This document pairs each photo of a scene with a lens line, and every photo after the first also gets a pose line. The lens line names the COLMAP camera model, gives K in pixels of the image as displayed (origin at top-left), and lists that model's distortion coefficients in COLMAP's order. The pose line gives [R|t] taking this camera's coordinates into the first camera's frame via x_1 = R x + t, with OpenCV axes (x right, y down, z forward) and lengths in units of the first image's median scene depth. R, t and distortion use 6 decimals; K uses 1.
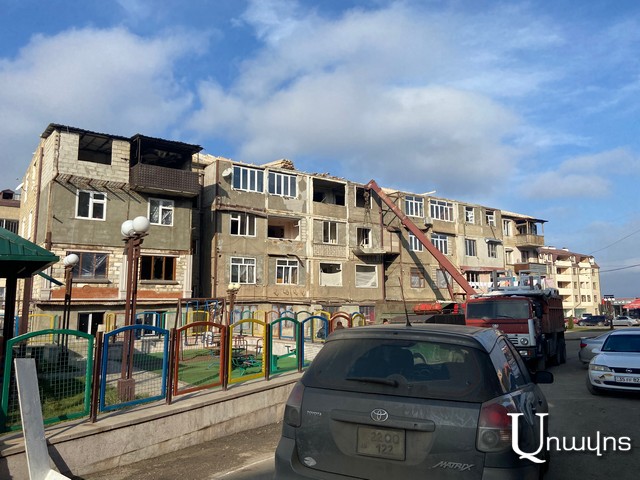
lens RADIAL K [[476.3, 0, 320.0], [0, 476.3, 240.0], [0, 0, 1]] dist [0.066779, -0.111781]
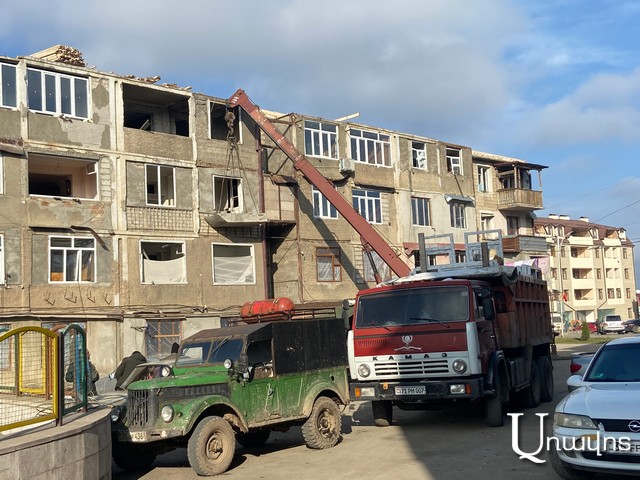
lens RADIAL K [[780.7, 0, 320.0], [0, 780.7, 240.0], [0, 0, 1]] dist [0.057356, 0.010015]
pose [[0.989109, -0.029726, 0.144153, 0.067155], [0.024970, 0.999086, 0.034690, 0.018898], [-0.145053, -0.030713, 0.988947, 0.086893]]
